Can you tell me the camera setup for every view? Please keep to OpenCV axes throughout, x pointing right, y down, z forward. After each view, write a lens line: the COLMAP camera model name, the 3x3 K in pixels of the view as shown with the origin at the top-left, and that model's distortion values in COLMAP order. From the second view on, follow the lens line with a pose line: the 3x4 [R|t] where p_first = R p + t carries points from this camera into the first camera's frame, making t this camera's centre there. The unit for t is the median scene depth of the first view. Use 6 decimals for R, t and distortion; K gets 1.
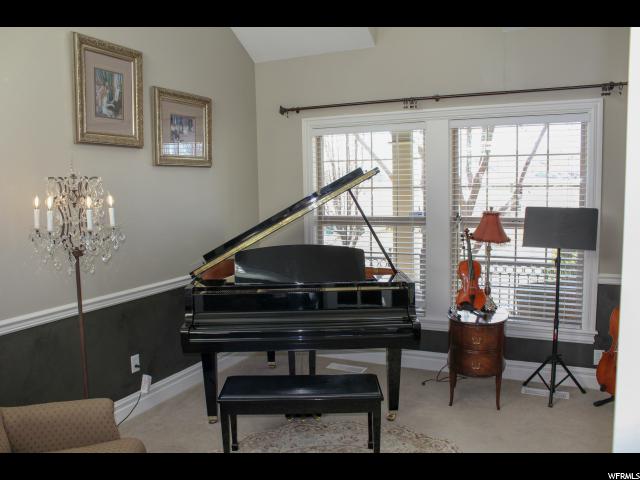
lens RADIAL K [[529.2, 0, 320.0], [0, 529.2, 240.0], [0, 0, 1]] dist [-0.067752, -0.002836]
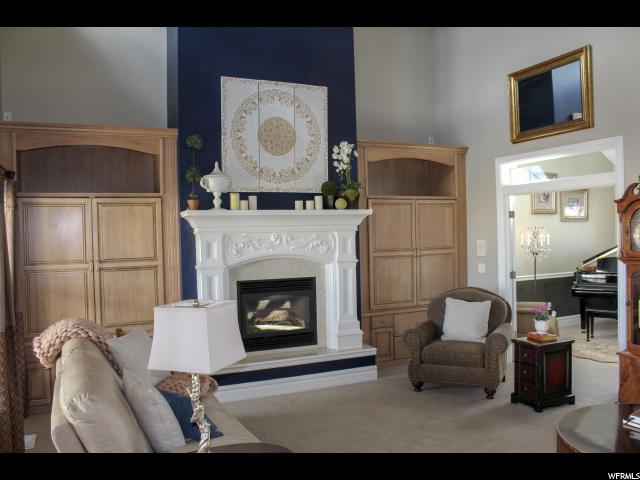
lens RADIAL K [[529.2, 0, 320.0], [0, 529.2, 240.0], [0, 0, 1]] dist [-0.067752, -0.002836]
pose [[0.771174, 0.015008, -0.636447, 0.354096], [-0.061073, 0.996855, -0.050495, 0.130836], [0.633688, 0.077810, 0.769665, -1.549929]]
